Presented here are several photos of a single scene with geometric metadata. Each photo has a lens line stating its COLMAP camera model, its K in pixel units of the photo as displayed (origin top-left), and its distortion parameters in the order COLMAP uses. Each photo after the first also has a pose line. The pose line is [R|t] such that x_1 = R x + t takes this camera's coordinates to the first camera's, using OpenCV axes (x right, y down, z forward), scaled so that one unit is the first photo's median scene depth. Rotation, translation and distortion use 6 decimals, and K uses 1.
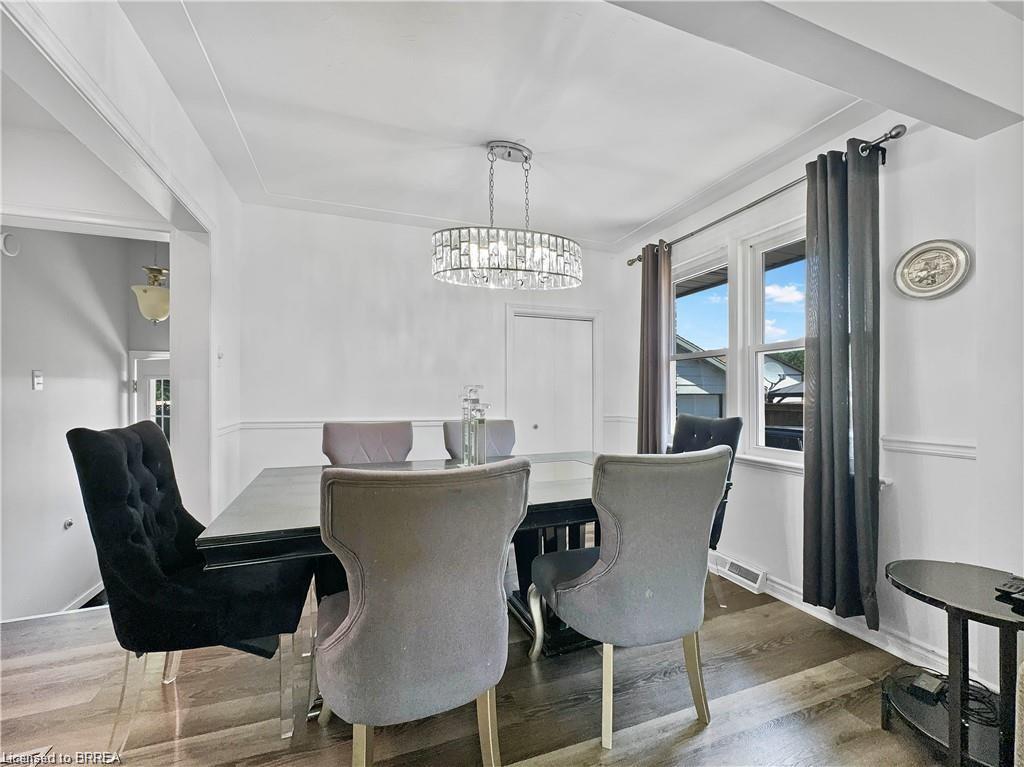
lens RADIAL K [[417.1, 0, 514.5], [0, 417.1, 403.4], [0, 0, 1]] dist [-0.001286, 0.000015]
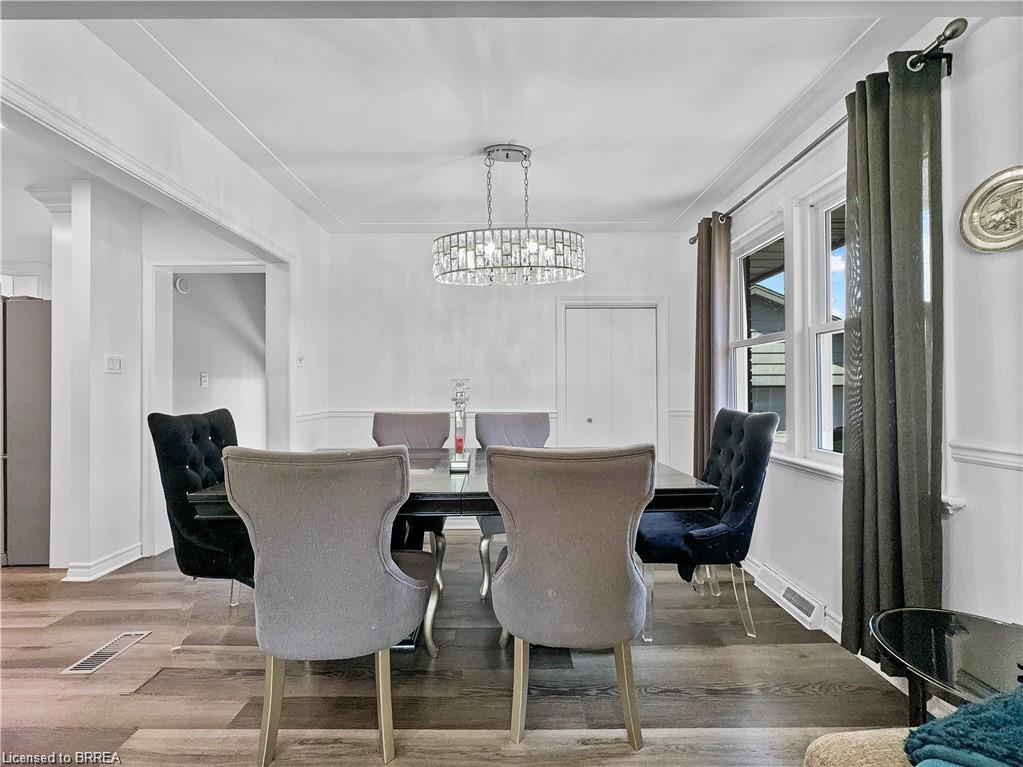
lens RADIAL K [[414.7, 0, 512.8], [0, 414.7, 394.1], [0, 0, 1]] dist [0.000024, -0.000684]
pose [[0.940353, -0.000169, -0.340199, 0.365803], [-0.001491, 0.999988, -0.004619, -0.000521], [0.340196, 0.004851, 0.940342, 0.039988]]
